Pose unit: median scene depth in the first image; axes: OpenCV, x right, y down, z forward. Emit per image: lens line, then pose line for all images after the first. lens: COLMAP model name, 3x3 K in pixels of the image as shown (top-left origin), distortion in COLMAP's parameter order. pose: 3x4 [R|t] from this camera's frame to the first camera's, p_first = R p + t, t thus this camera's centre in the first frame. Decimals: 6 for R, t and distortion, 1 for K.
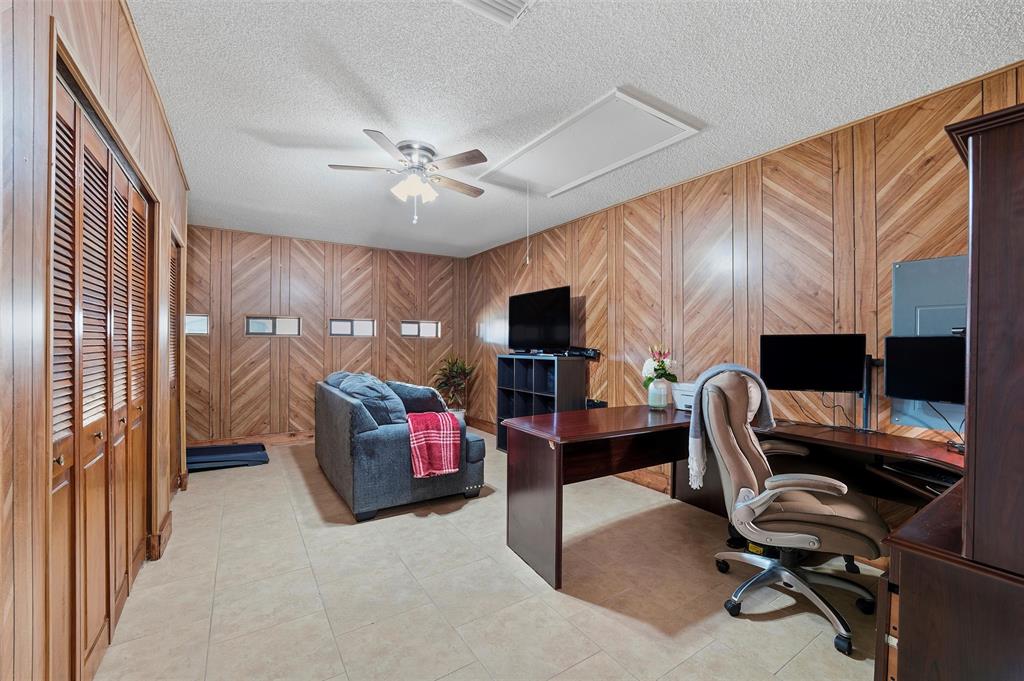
lens RADIAL K [[418.4, 0, 507.4], [0, 418.4, 342.0], [0, 0, 1]] dist [-0.013380, 0.000700]
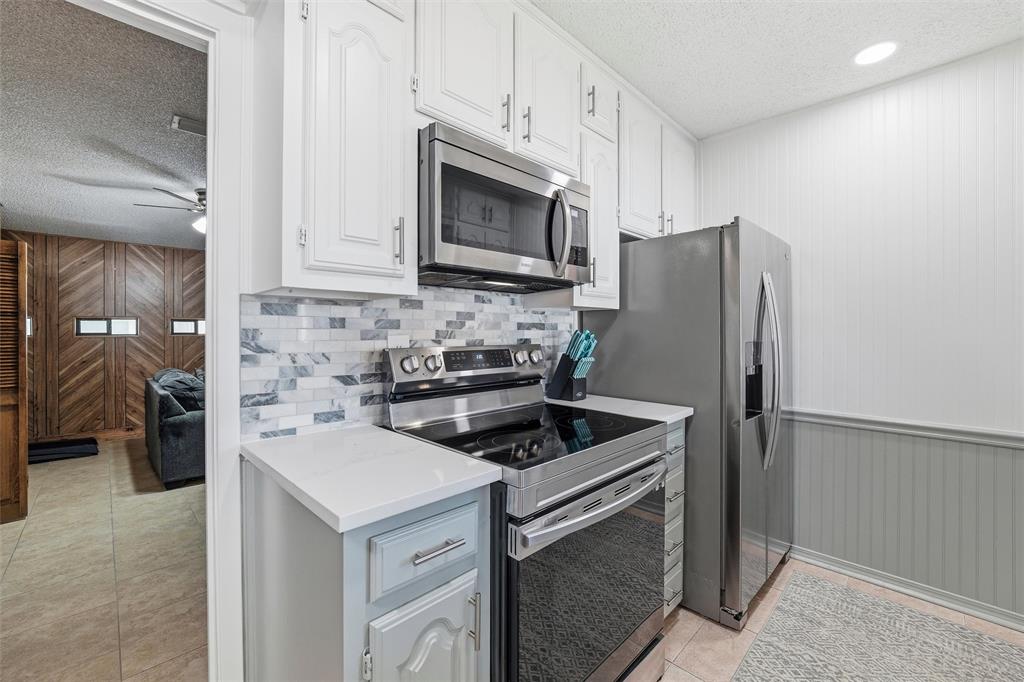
lens RADIAL K [[418.4, 0, 509.9], [0, 418.4, 334.6], [0, 0, 1]] dist [-0.013380, 0.000700]
pose [[0.978145, -0.008812, 0.207739, 0.221653], [0.007913, 0.999955, 0.005154, -0.016326], [-0.207775, -0.003397, 0.978171, -0.238471]]
